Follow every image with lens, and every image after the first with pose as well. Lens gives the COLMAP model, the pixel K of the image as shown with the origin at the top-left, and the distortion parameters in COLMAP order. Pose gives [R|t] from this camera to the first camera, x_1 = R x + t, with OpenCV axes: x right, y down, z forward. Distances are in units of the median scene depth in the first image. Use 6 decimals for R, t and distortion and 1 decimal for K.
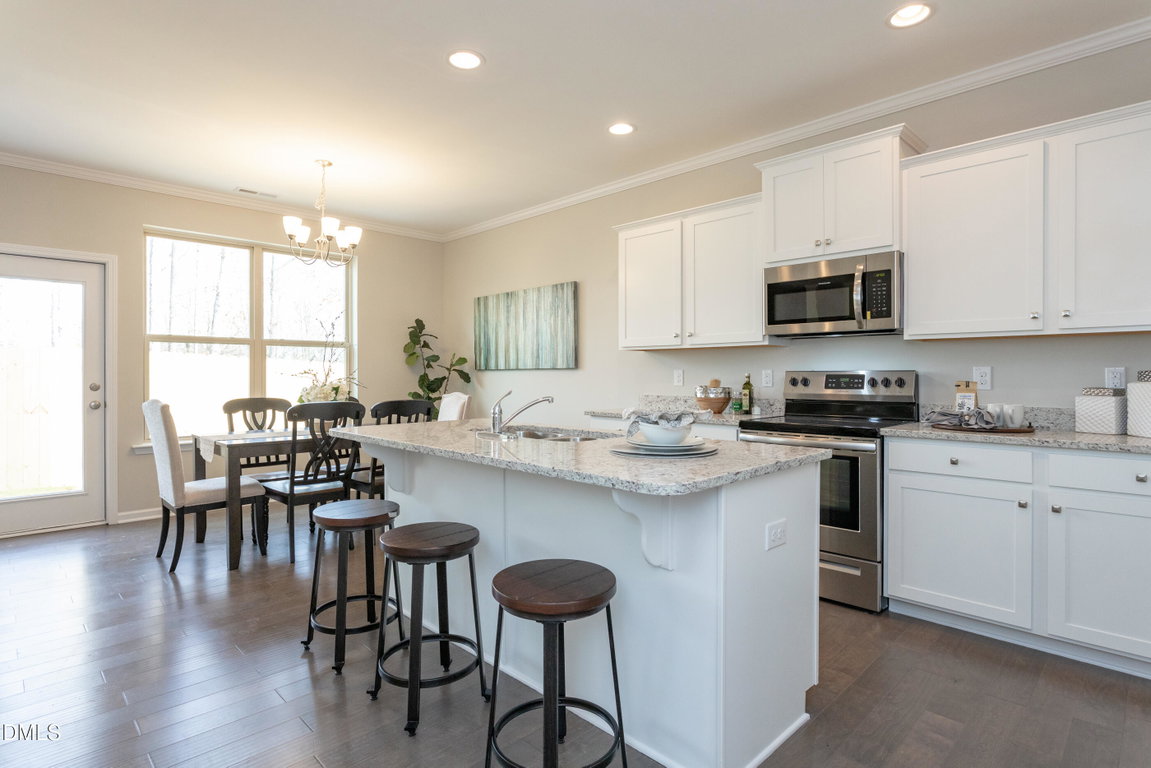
lens RADIAL K [[619.2, 0, 577.8], [0, 619.2, 375.0], [0, 0, 1]] dist [-0.005496, -0.000200]
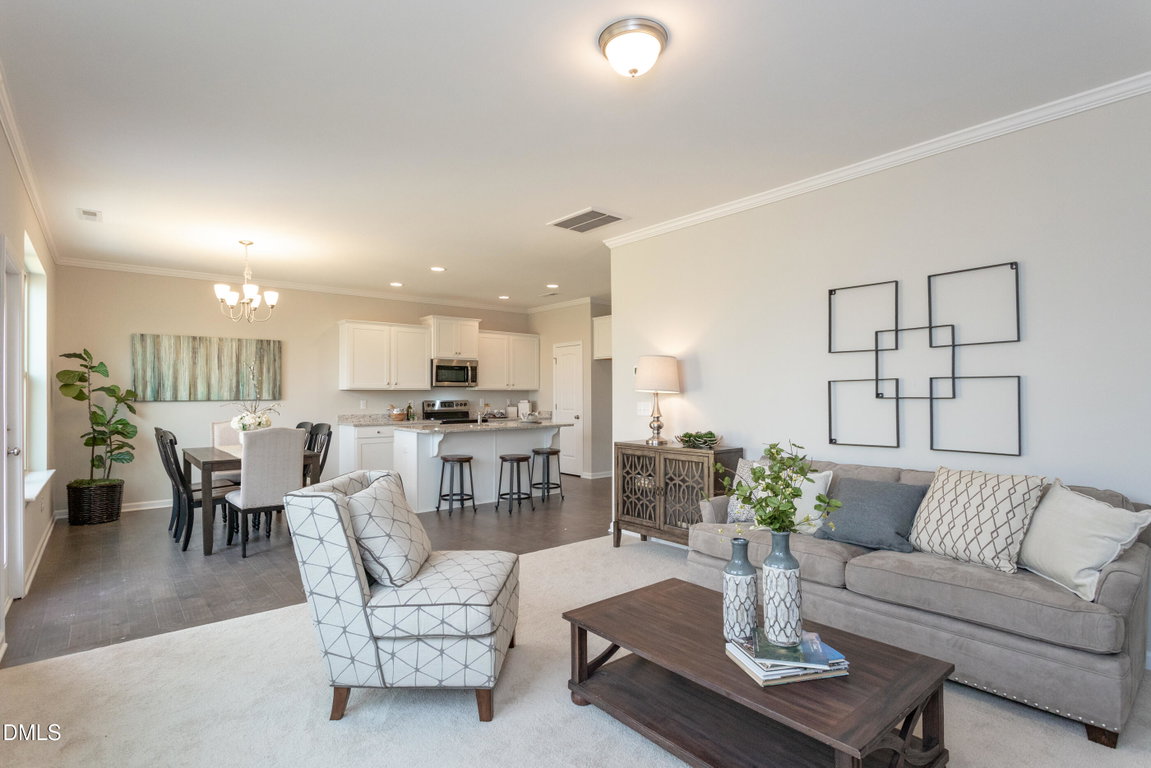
lens RADIAL K [[564.7, 0, 574.1], [0, 564.7, 393.4], [0, 0, 1]] dist [0.001217, 0.000298]
pose [[0.068884, 0.007022, 0.997600, -1.230691], [0.007251, 0.999945, -0.007539, -0.009475], [-0.997598, 0.007753, 0.068829, 0.192488]]
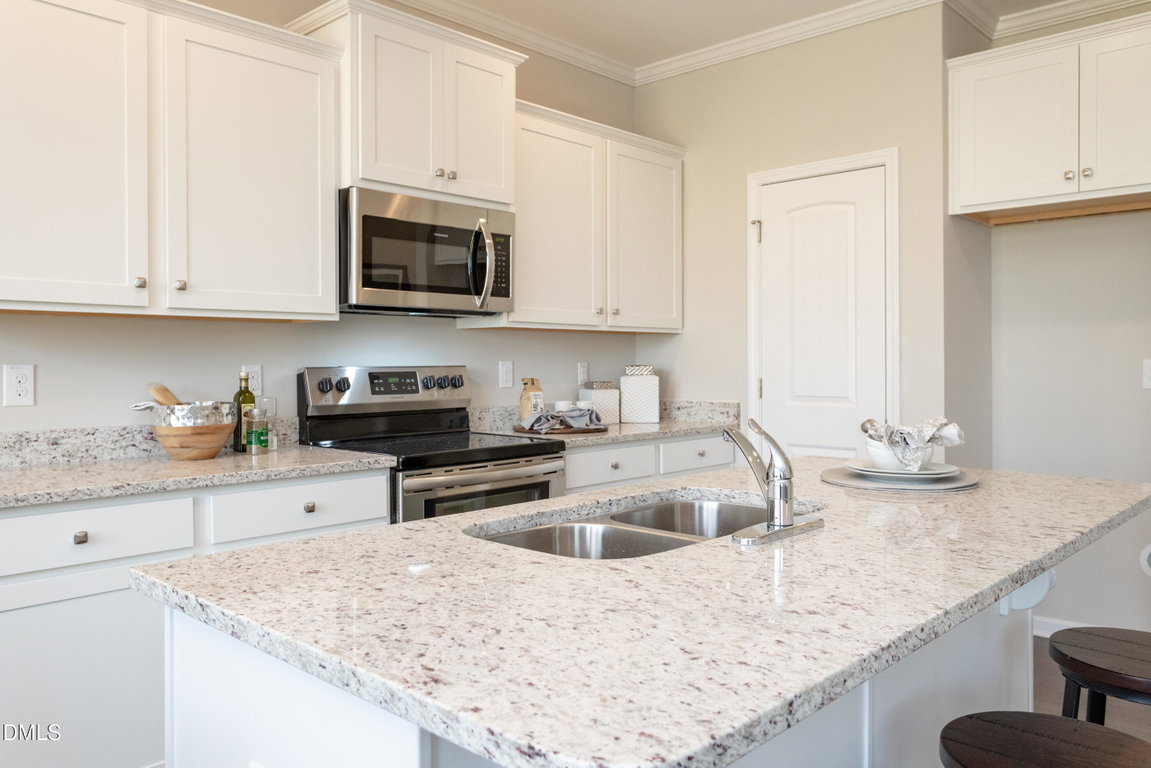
lens RADIAL K [[859.9, 0, 576.4], [0, 859.9, 368.0], [0, 0, 1]] dist [-0.003550, -0.001694]
pose [[-0.051600, -0.005276, 0.998654, -0.321973], [0.005763, 0.999968, 0.005581, -0.006034], [-0.998651, 0.006043, -0.051568, 0.547266]]
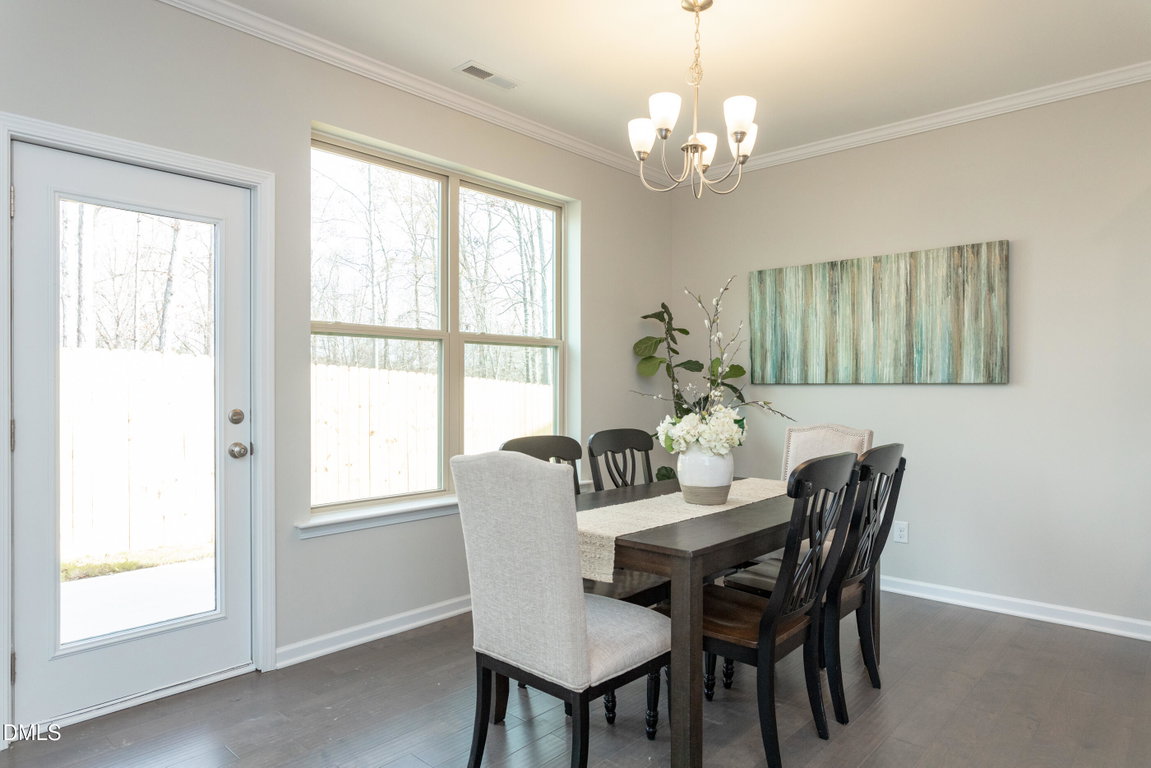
lens RADIAL K [[725.0, 0, 575.5], [0, 725.0, 384.0], [0, 0, 1]] dist [0.010869, 0.001472]
pose [[0.996839, 0.001985, 0.079419, -0.459527], [-0.002014, 0.999998, 0.000279, -0.008605], [-0.079418, -0.000438, 0.996841, 0.294907]]
